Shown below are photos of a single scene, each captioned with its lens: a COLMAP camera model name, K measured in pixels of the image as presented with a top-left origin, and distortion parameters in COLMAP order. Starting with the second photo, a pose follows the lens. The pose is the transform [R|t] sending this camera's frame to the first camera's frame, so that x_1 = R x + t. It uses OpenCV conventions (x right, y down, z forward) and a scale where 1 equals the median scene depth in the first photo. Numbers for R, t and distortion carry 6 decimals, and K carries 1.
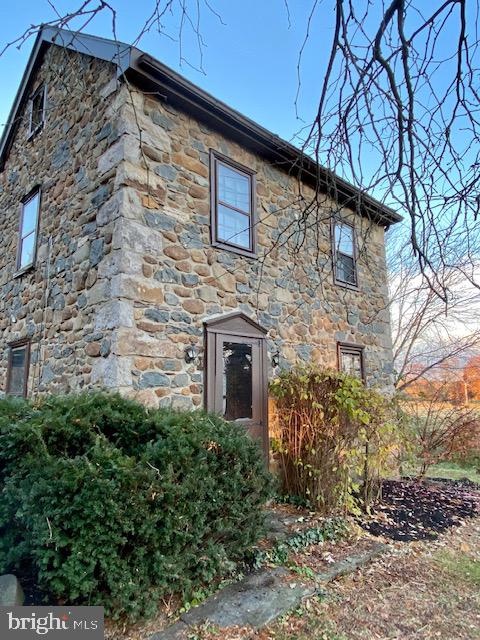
lens RADIAL K [[410.3, 0, 240.0], [0, 410.3, 320.0], [0, 0, 1]] dist [0.063839, -0.086956]
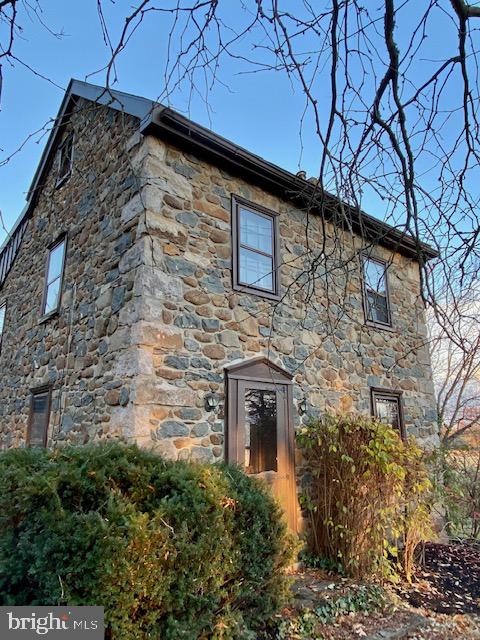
lens RADIAL K [[438.6, 0, 240.0], [0, 438.6, 320.0], [0, 0, 1]] dist [0.069955, -0.096511]
pose [[0.997124, -0.013061, -0.074660, 0.026444], [0.006438, 0.996076, -0.088269, -0.016628], [0.075520, 0.087534, 0.993295, -0.034613]]
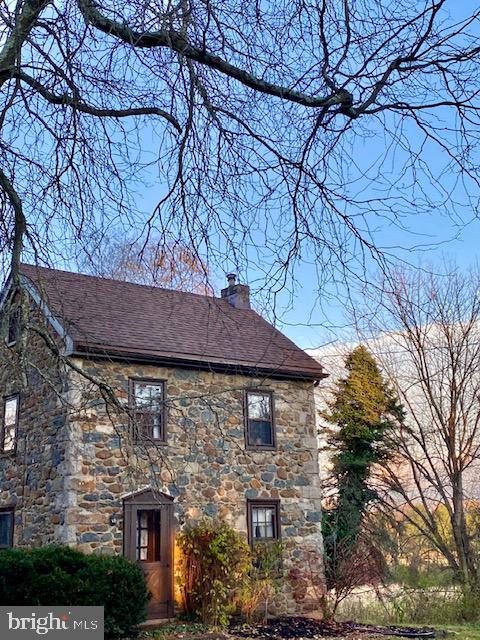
lens RADIAL K [[823.2, 0, 240.0], [0, 823.2, 320.0], [0, 0, 1]] dist [0.216947, -0.862144]
pose [[0.989176, -0.052167, -0.137146, 0.831689], [0.041470, 0.995953, -0.079732, -0.403335], [0.140750, 0.073182, 0.987337, -2.137241]]
